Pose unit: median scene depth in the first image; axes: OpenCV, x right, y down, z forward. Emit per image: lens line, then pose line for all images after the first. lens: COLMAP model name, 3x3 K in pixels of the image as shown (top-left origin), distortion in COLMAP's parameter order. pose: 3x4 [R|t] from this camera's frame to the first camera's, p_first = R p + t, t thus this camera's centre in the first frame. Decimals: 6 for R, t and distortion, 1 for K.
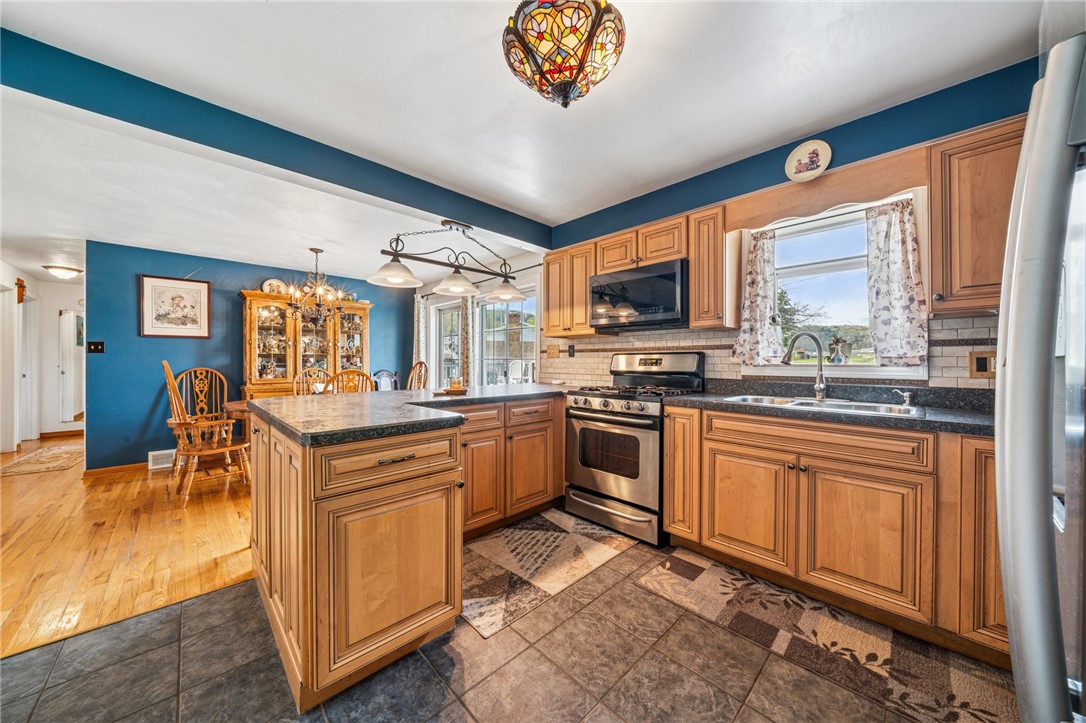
lens RADIAL K [[369.9, 0, 543.0], [0, 369.9, 361.5], [0, 0, 1]] dist [0.000446, -0.000018]
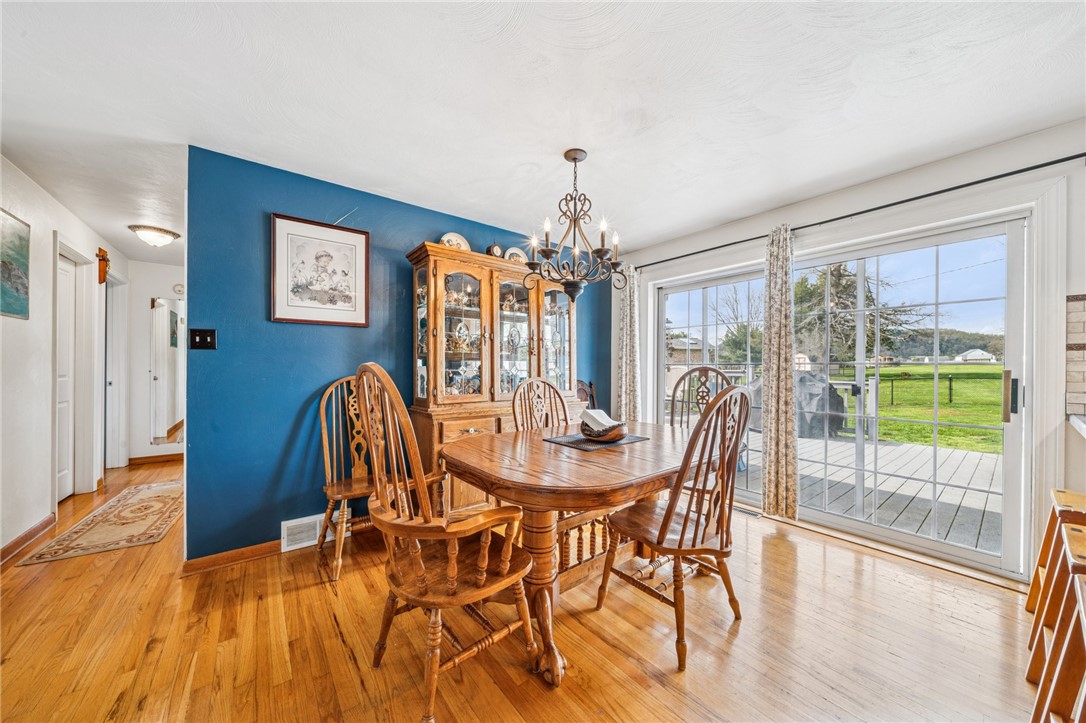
lens RADIAL K [[374.0, 0, 545.9], [0, 374.0, 367.9], [0, 0, 1]] dist [-0.000298, 0.000083]
pose [[0.993799, 0.005037, -0.111078, -0.970648], [-0.004745, 0.999985, 0.002897, 0.001284], [0.111091, -0.002352, 0.993807, 0.764114]]
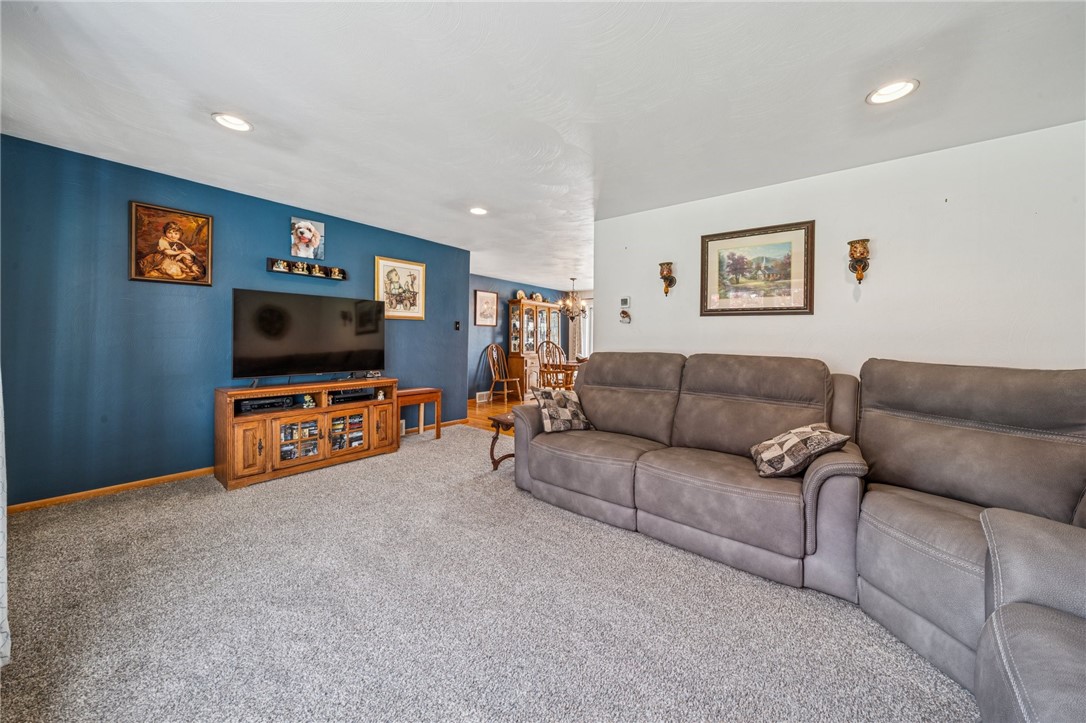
lens RADIAL K [[367.9, 0, 540.6], [0, 367.9, 339.9], [0, 0, 1]] dist [-0.001253, -0.000040]
pose [[0.987674, 0.011413, 0.156110, -1.706764], [-0.011131, 0.999934, -0.002684, 0.001123], [-0.156131, 0.000913, 0.987736, -1.197116]]
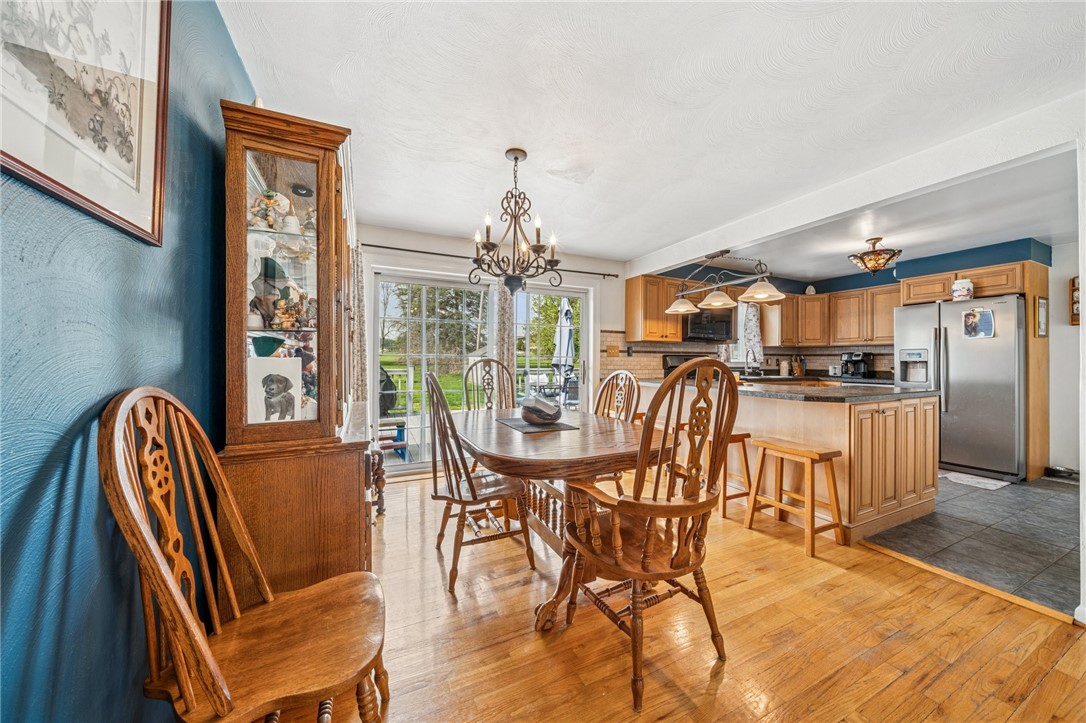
lens RADIAL K [[374.2, 0, 551.4], [0, 374.2, 360.2], [0, 0, 1]] dist [-0.002290, -0.000130]
pose [[0.318071, 0.001402, 0.948066, -1.829515], [-0.006382, 0.999979, 0.000662, 0.002602], [-0.948045, -0.006262, 0.318073, 1.269907]]
